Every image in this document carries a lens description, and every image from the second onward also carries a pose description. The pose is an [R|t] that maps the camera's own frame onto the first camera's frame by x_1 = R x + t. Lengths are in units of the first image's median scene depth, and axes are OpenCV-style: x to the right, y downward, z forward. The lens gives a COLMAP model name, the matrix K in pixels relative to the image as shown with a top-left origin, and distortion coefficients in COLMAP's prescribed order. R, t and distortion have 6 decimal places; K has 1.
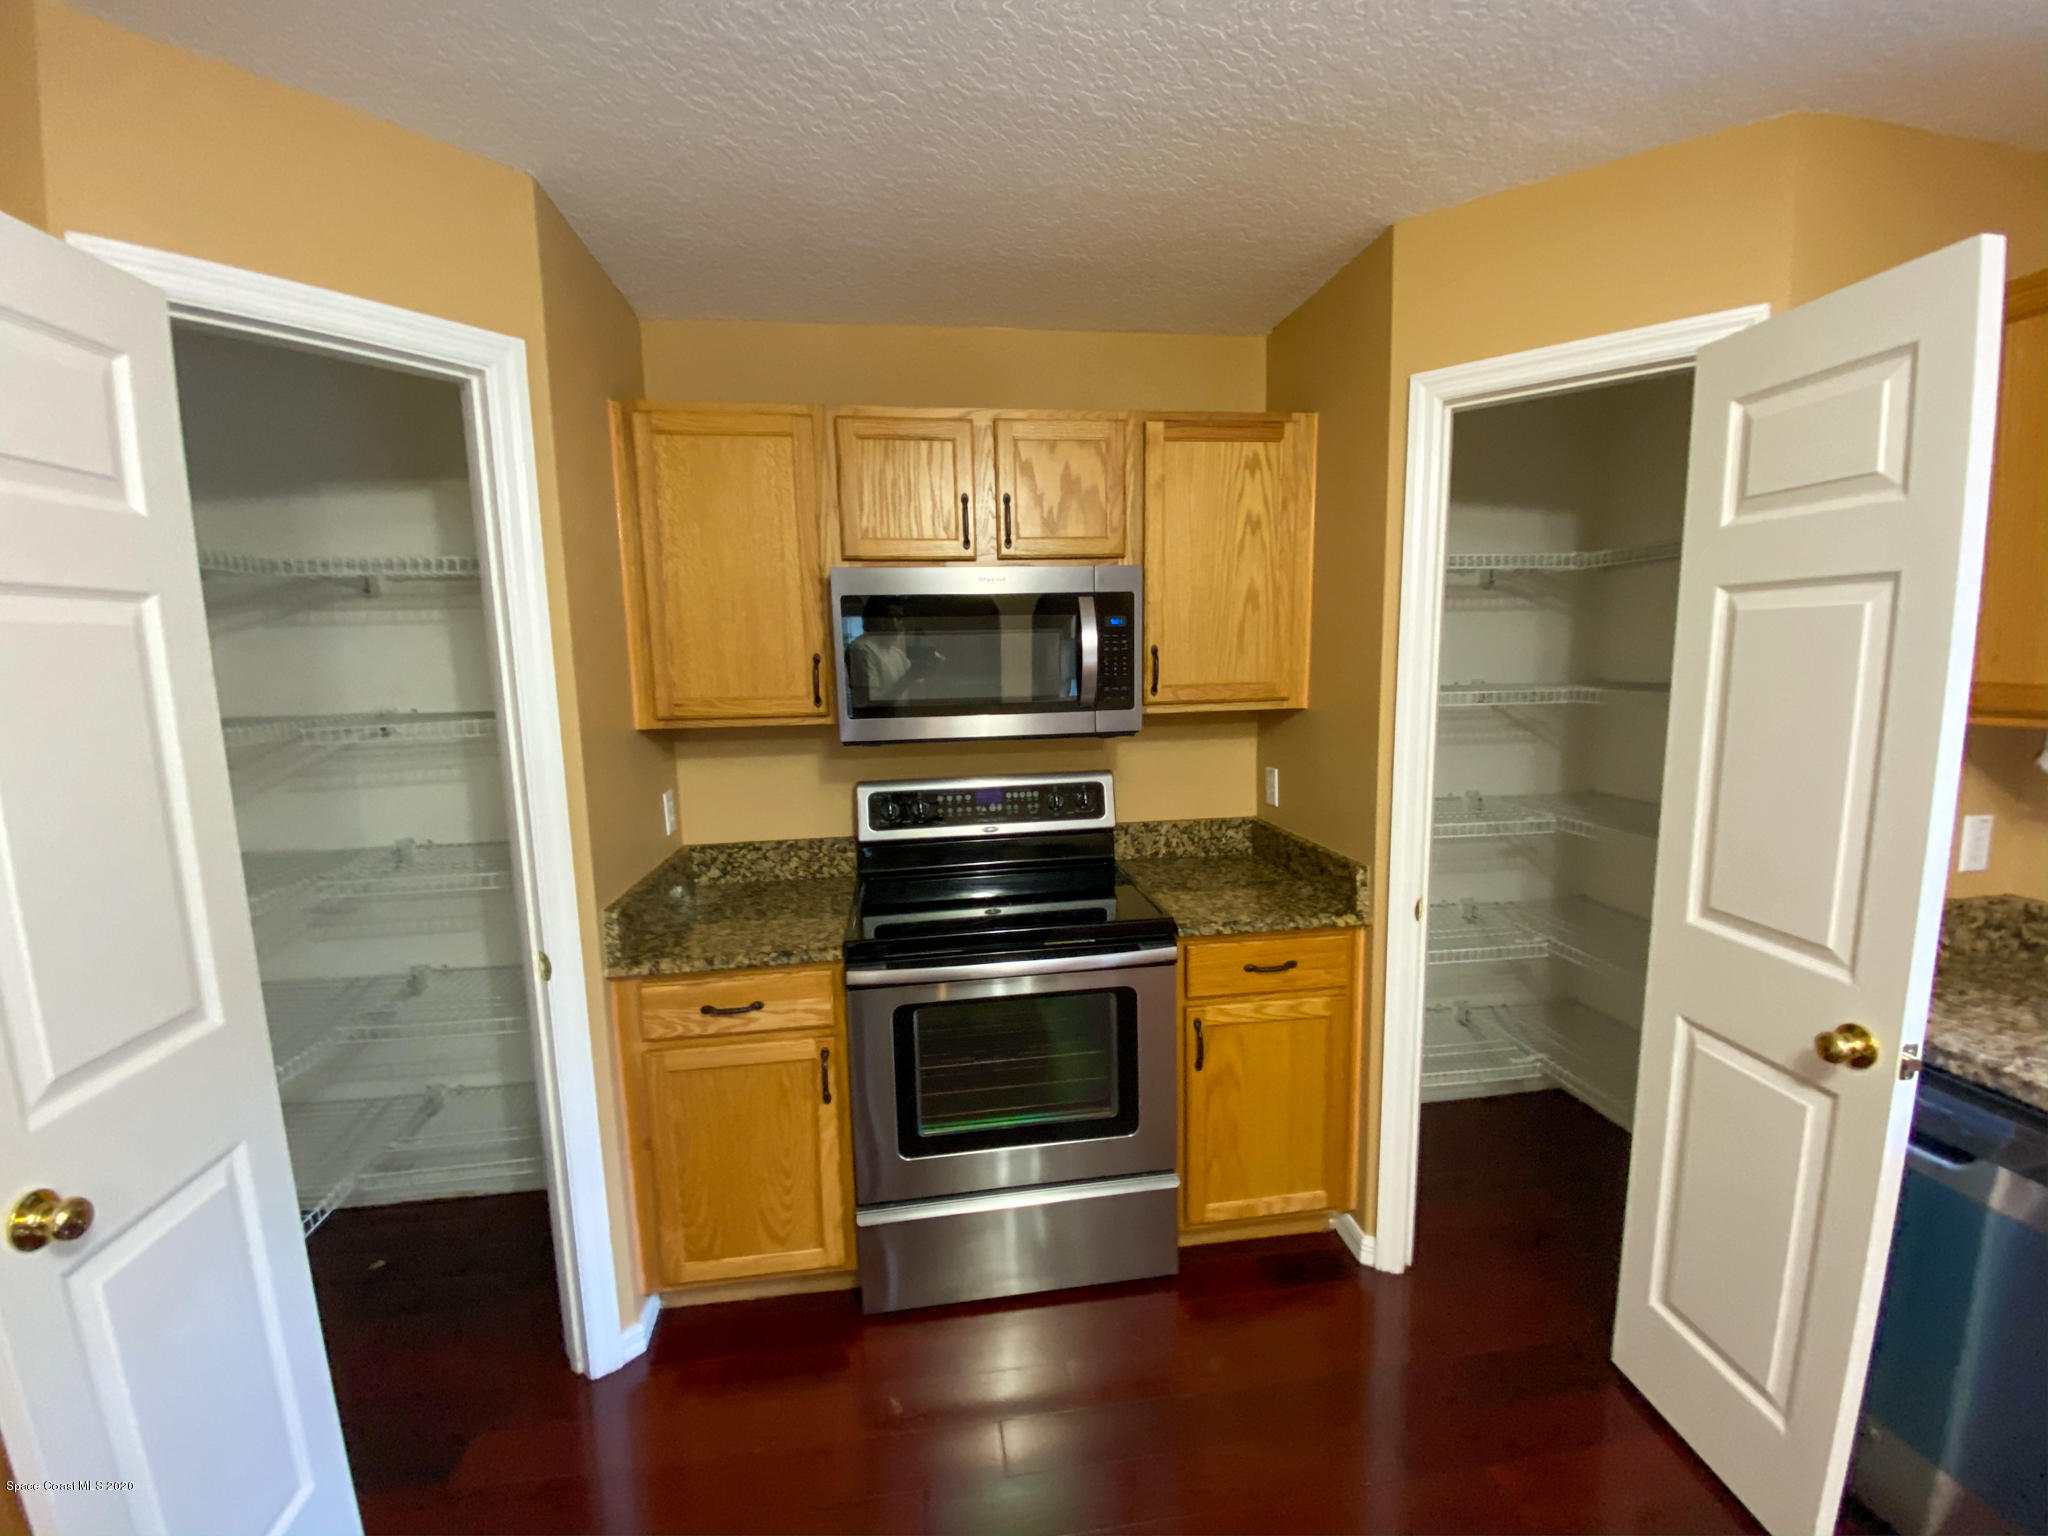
lens RADIAL K [[815.0, 0, 1023.0], [0, 815.0, 774.2], [0, 0, 1]] dist [0.062718, -0.038442]
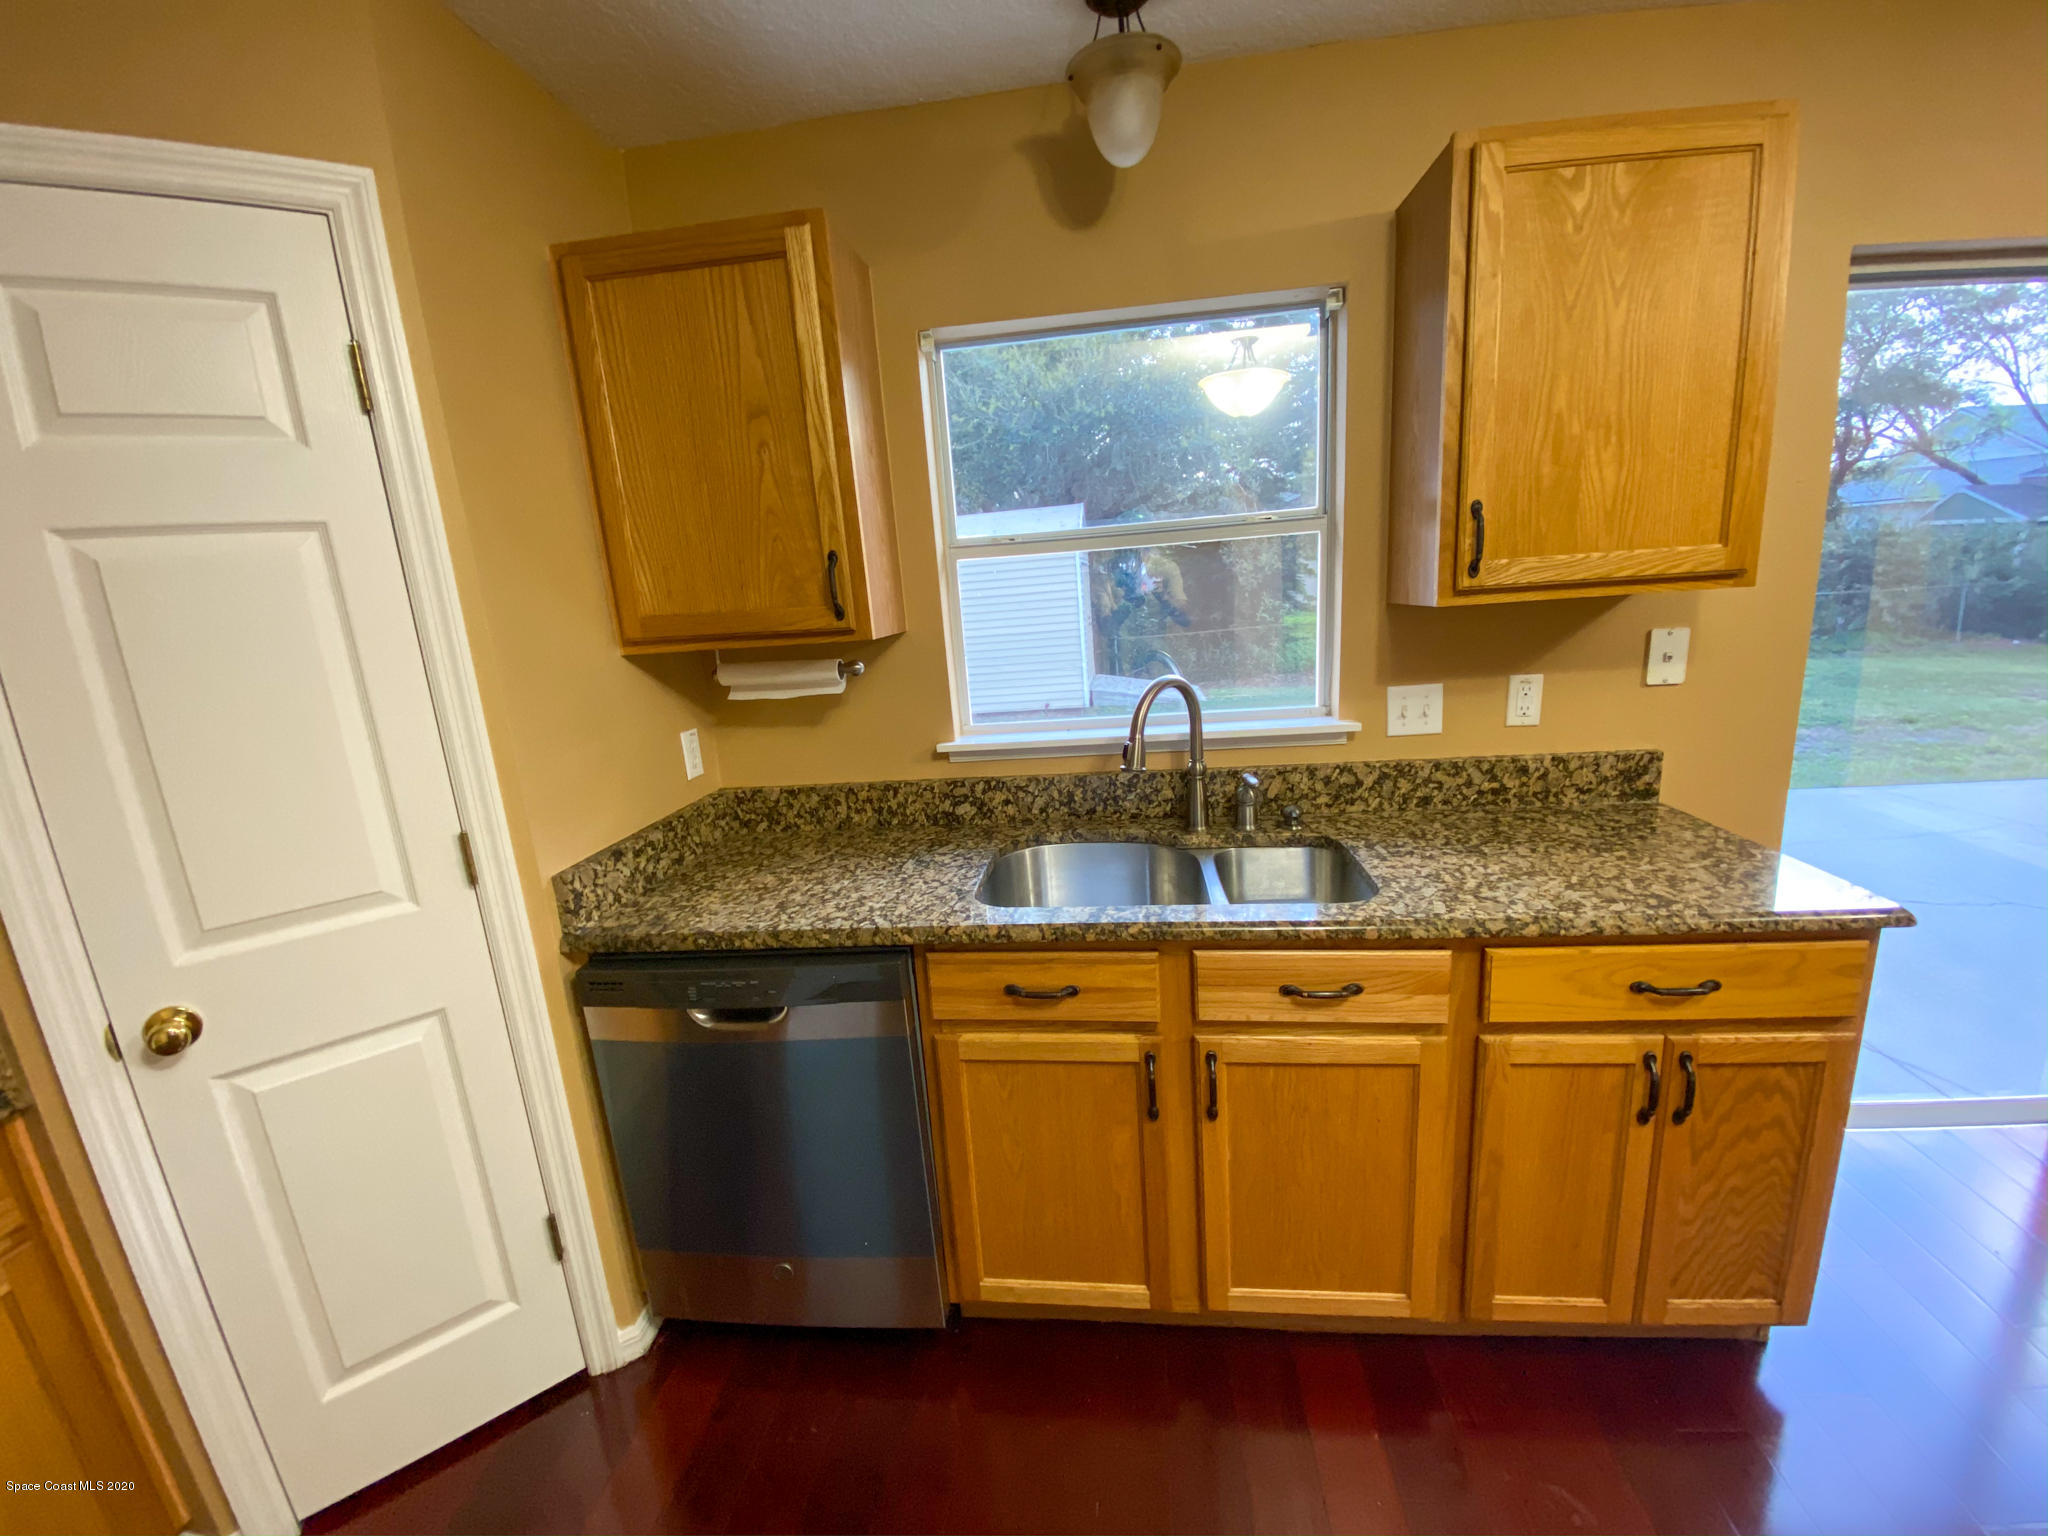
lens RADIAL K [[823.7, 0, 1030.9], [0, 823.7, 765.9], [0, 0, 1]] dist [0.022681, -0.018060]
pose [[0.256012, -0.207923, 0.944048, 0.120274], [0.203129, 0.966361, 0.157752, 0.009523], [-0.945091, 0.151377, 0.289635, 0.156897]]
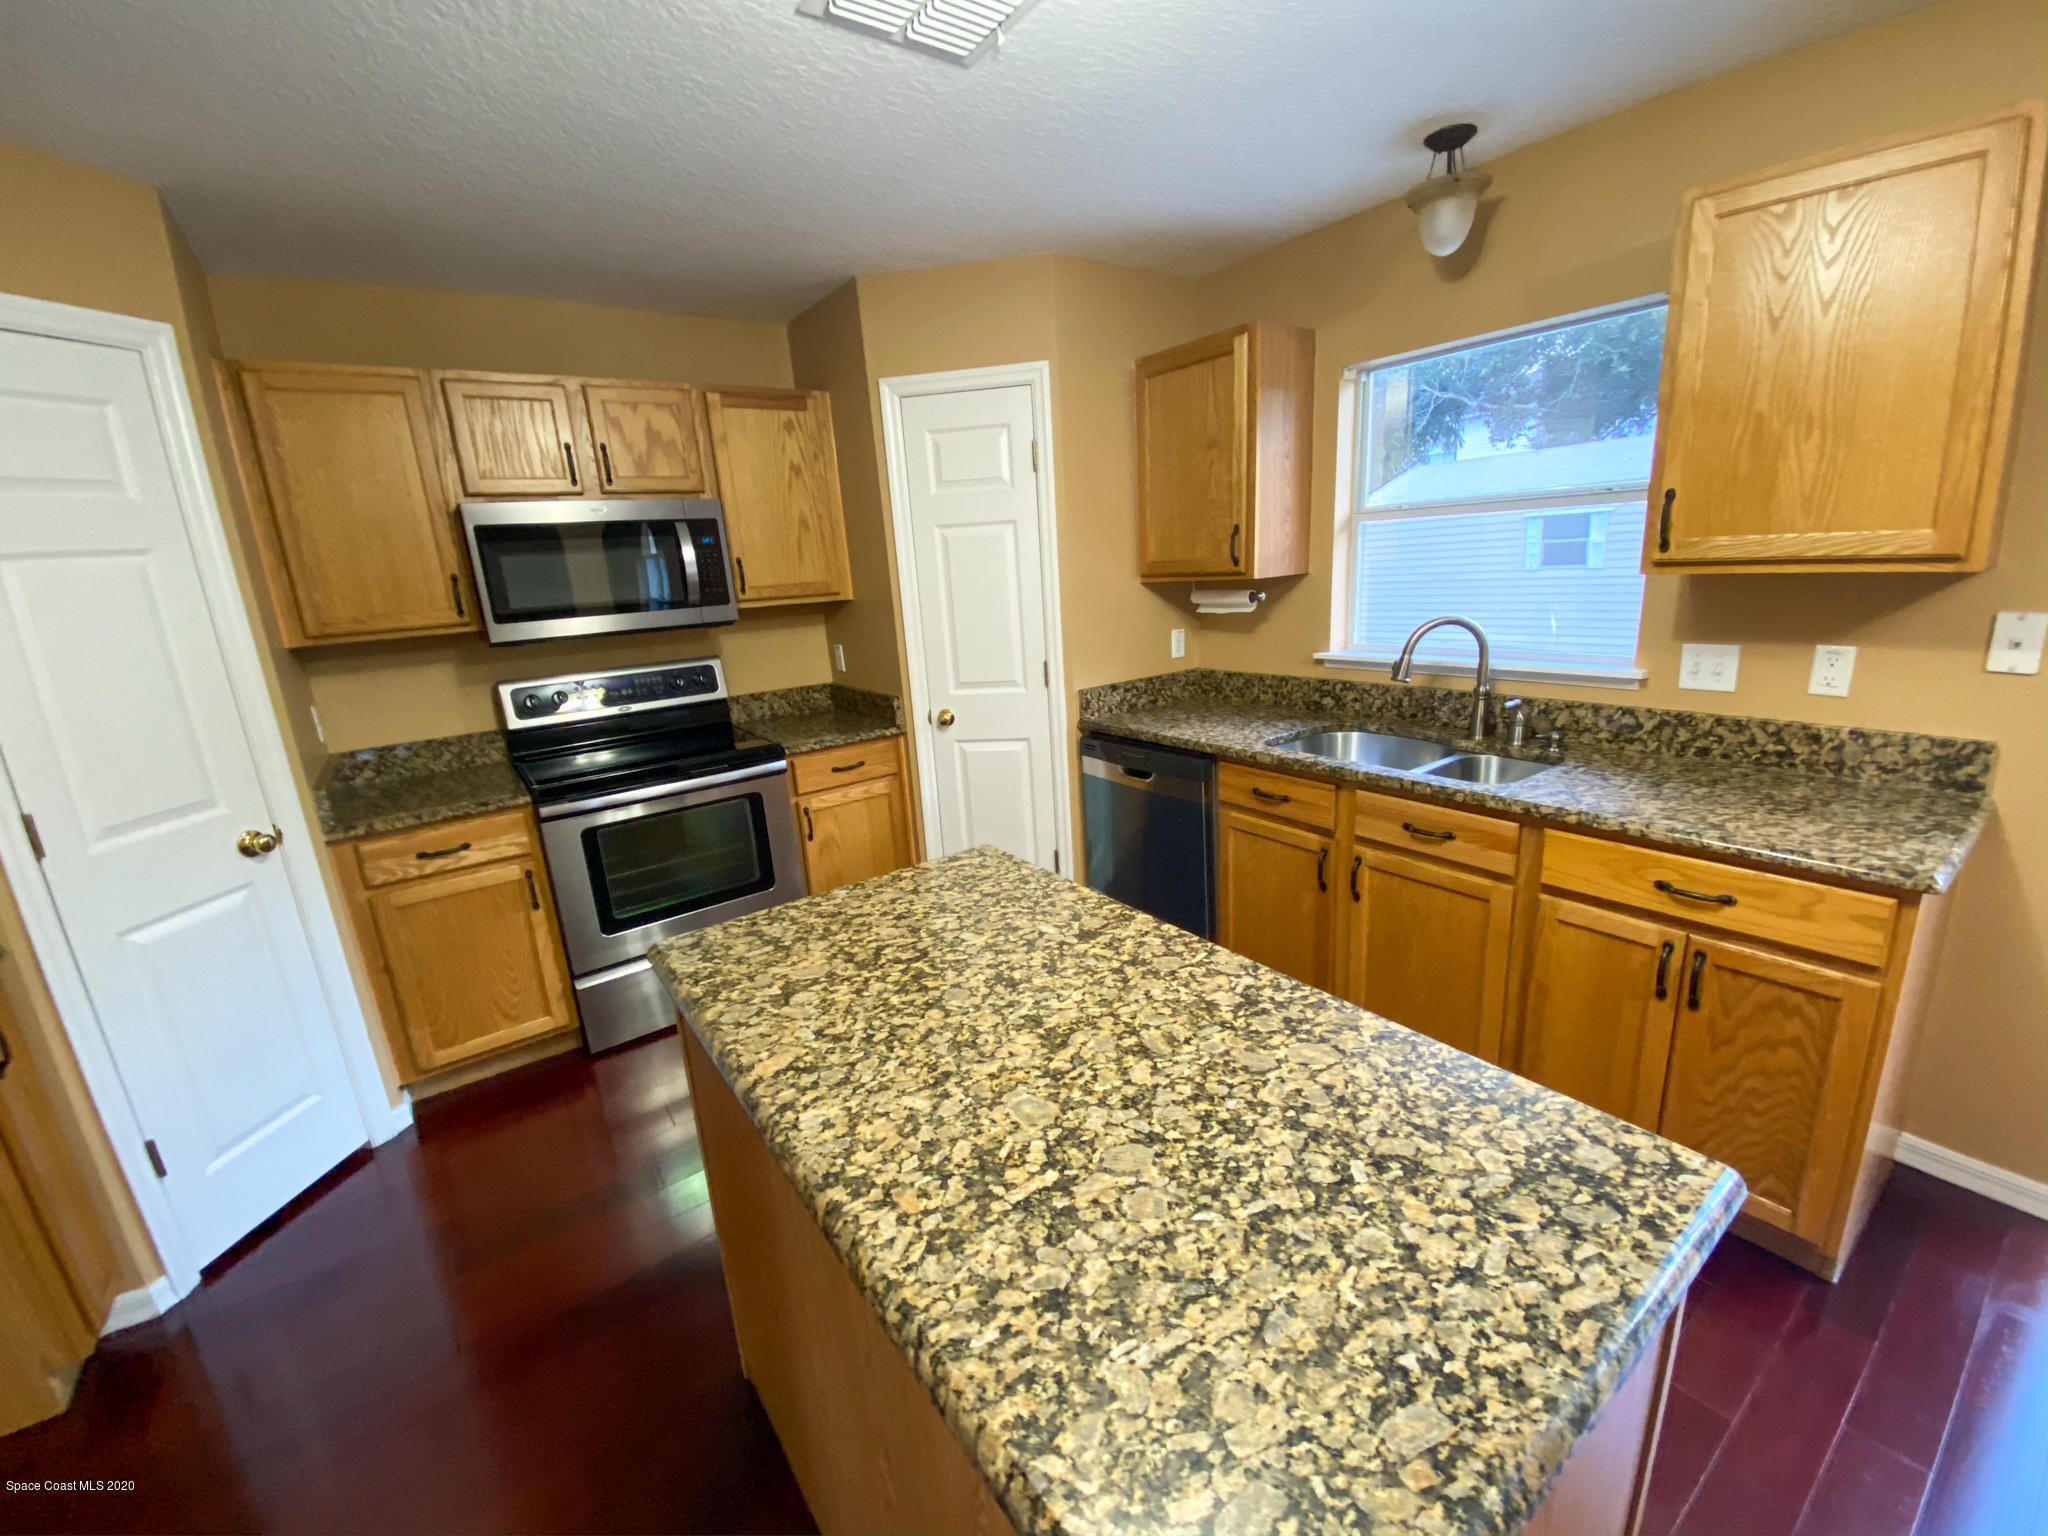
lens RADIAL K [[824.8, 0, 1023.2], [0, 824.8, 771.7], [0, 0, 1]] dist [0.031823, -0.027136]
pose [[0.884051, -0.151290, 0.442228, -0.093313], [0.110780, 0.987027, 0.116212, 0.095961], [-0.454073, -0.053747, 0.889342, -0.514970]]
